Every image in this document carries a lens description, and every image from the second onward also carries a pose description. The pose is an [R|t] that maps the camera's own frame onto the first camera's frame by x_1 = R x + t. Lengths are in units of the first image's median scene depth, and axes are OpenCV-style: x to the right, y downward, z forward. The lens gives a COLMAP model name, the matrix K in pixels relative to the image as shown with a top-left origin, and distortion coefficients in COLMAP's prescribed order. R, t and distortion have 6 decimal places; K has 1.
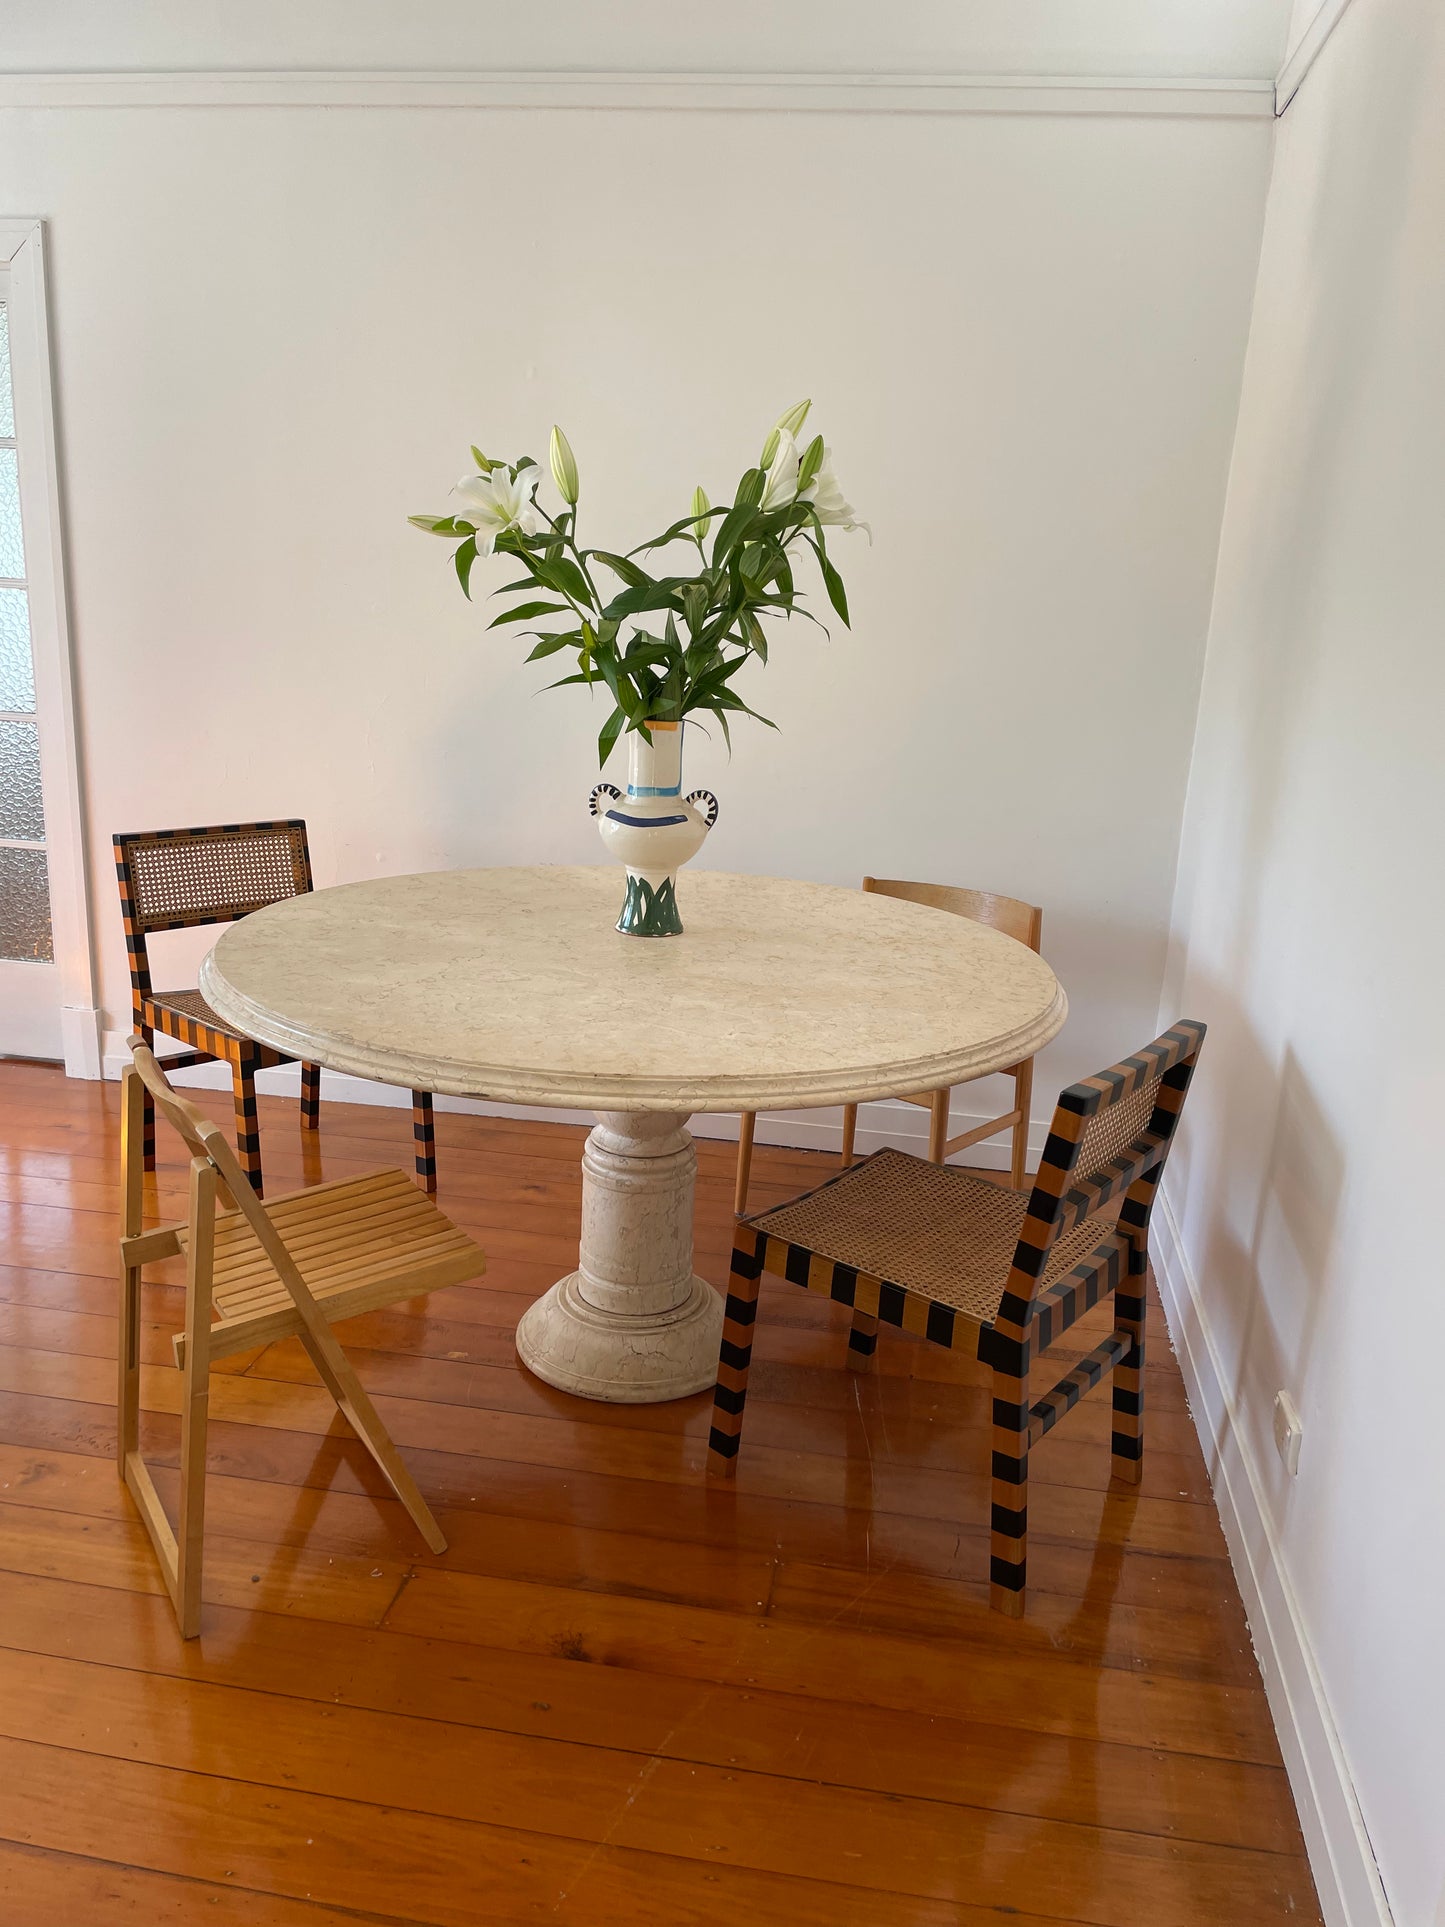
lens RADIAL K [[1464.5, 0, 739.1], [0, 1464.5, 980.9], [0, 0, 1]] dist [0.093795, -0.124343]
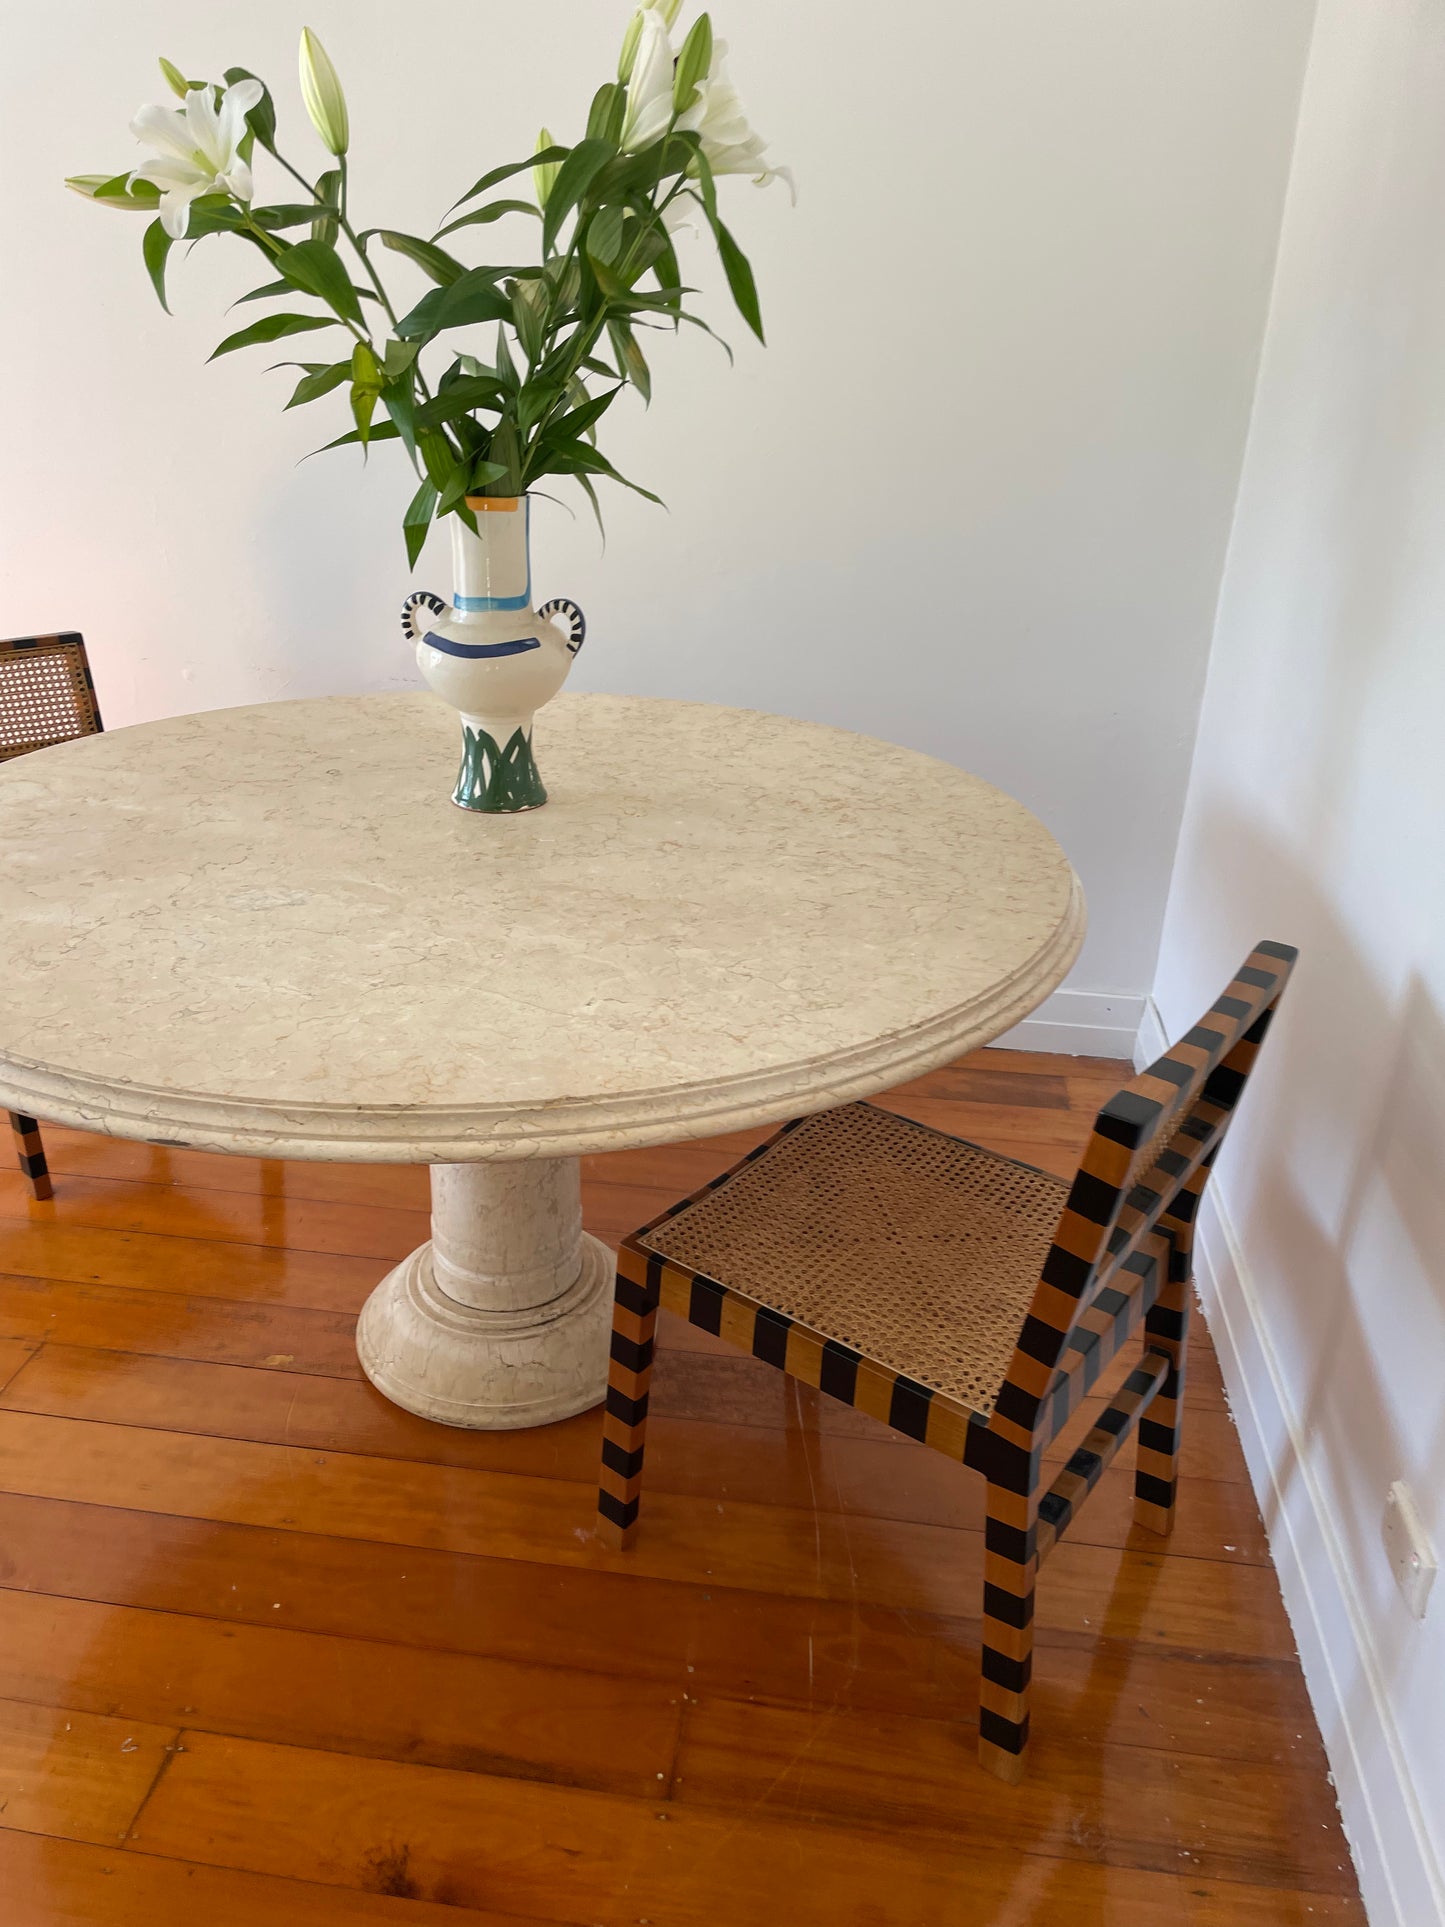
lens RADIAL K [[1464.5, 0, 706.3], [0, 1464.5, 982.5], [0, 0, 1]] dist [0.093795, -0.124343]
pose [[0.999600, -0.028150, 0.002864, 0.039294], [0.027297, 0.986021, 0.164371, -0.069158], [-0.007451, -0.164227, 0.986394, 0.304692]]
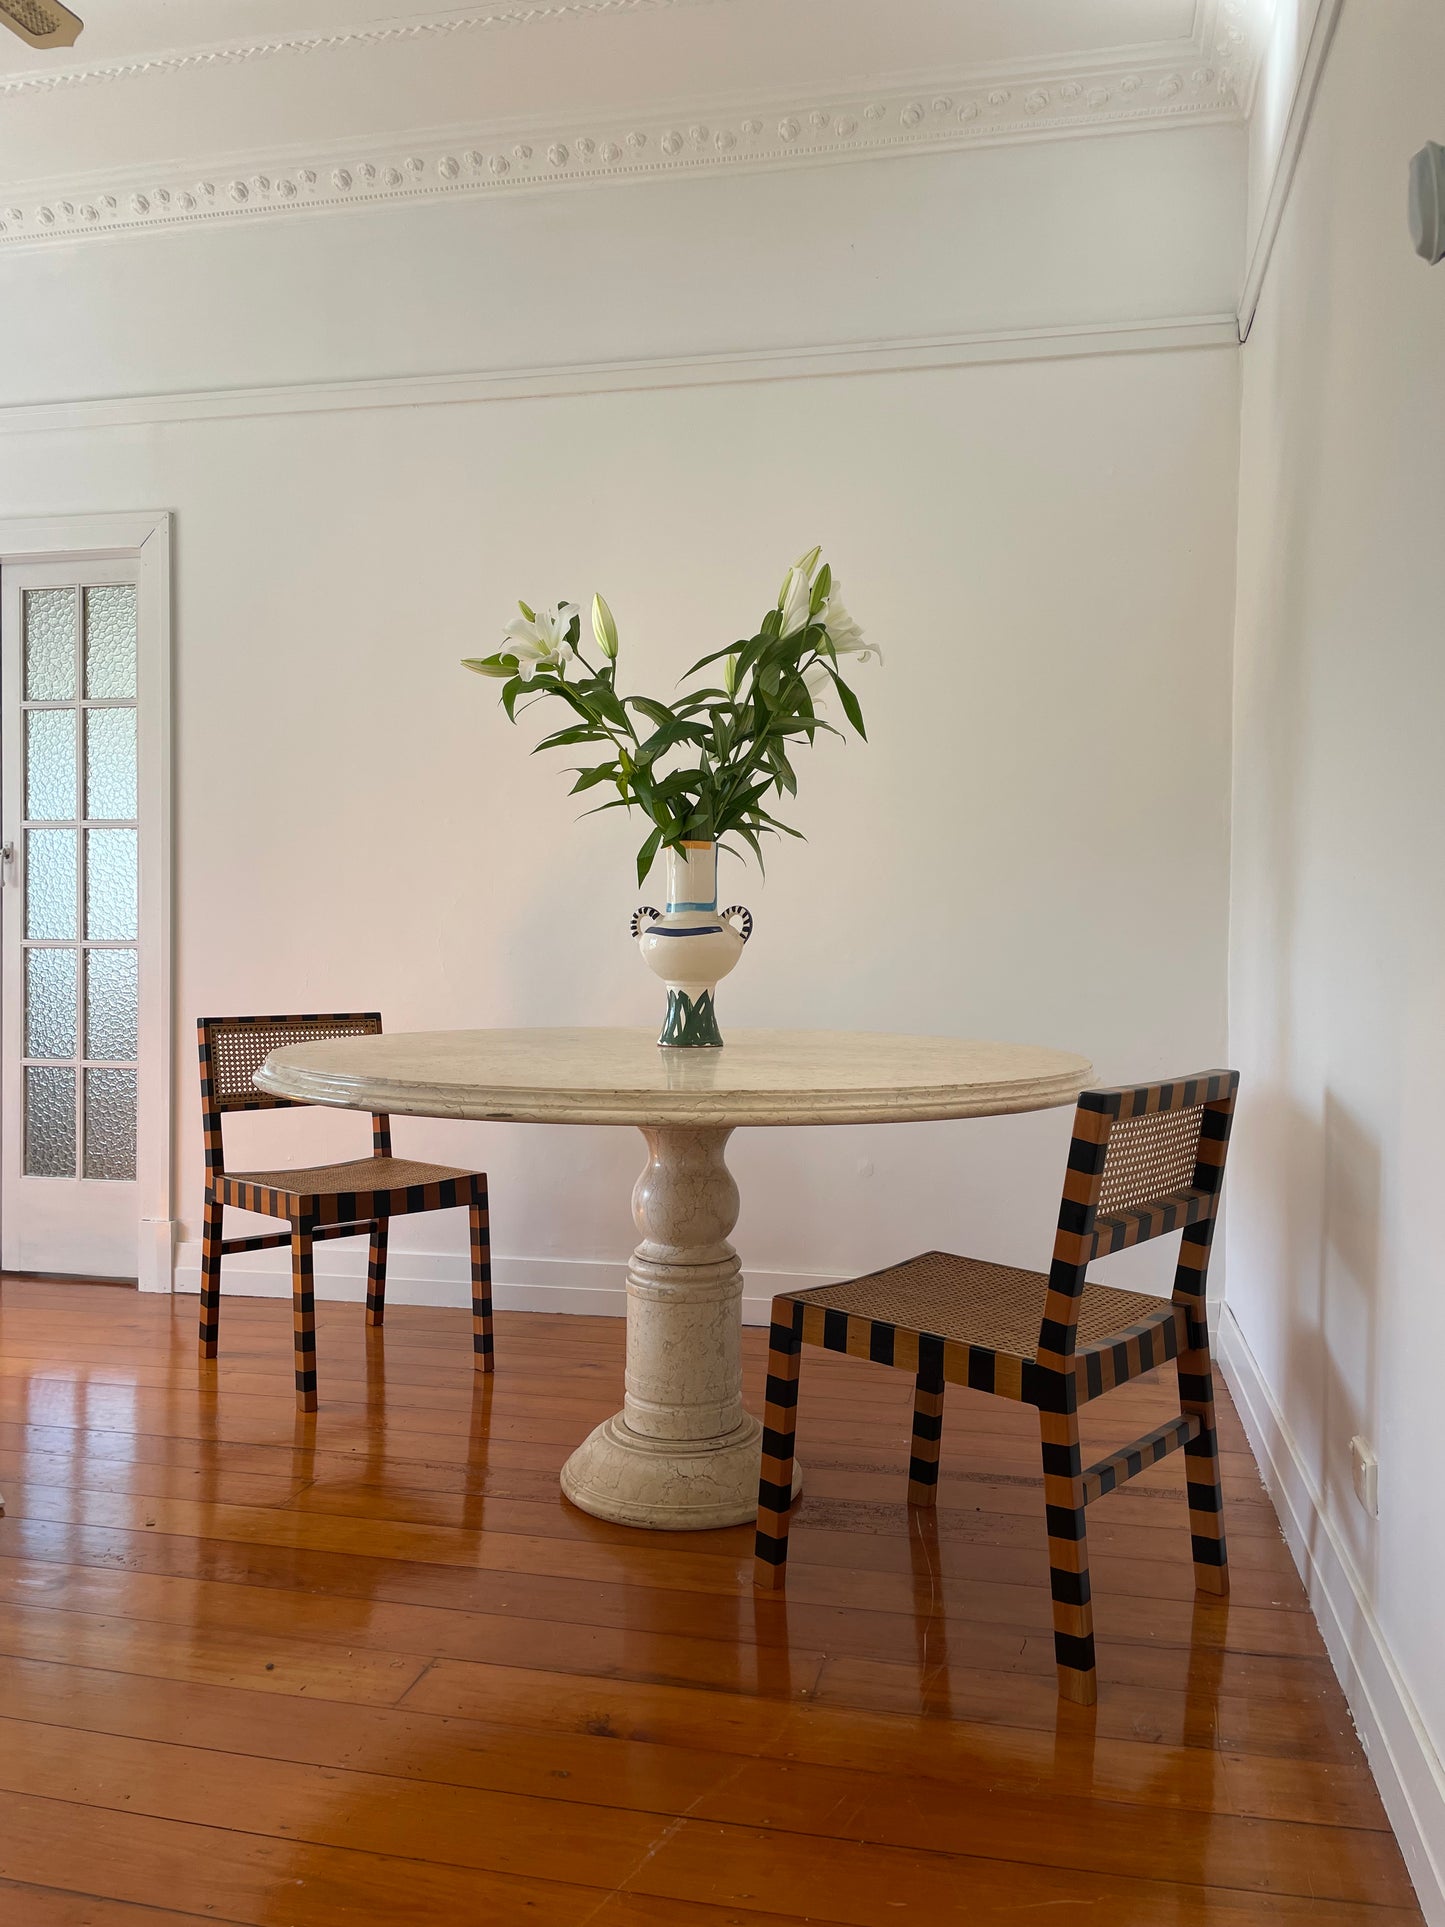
lens RADIAL K [[1464.5, 0, 737.4], [0, 1464.5, 974.9], [0, 0, 1]] dist [0.093795, -0.124343]
pose [[0.997209, -0.040288, -0.062865, 0.042268], [0.023942, 0.970015, -0.241863, 0.184352], [0.070724, 0.239683, 0.968272, -0.000968]]
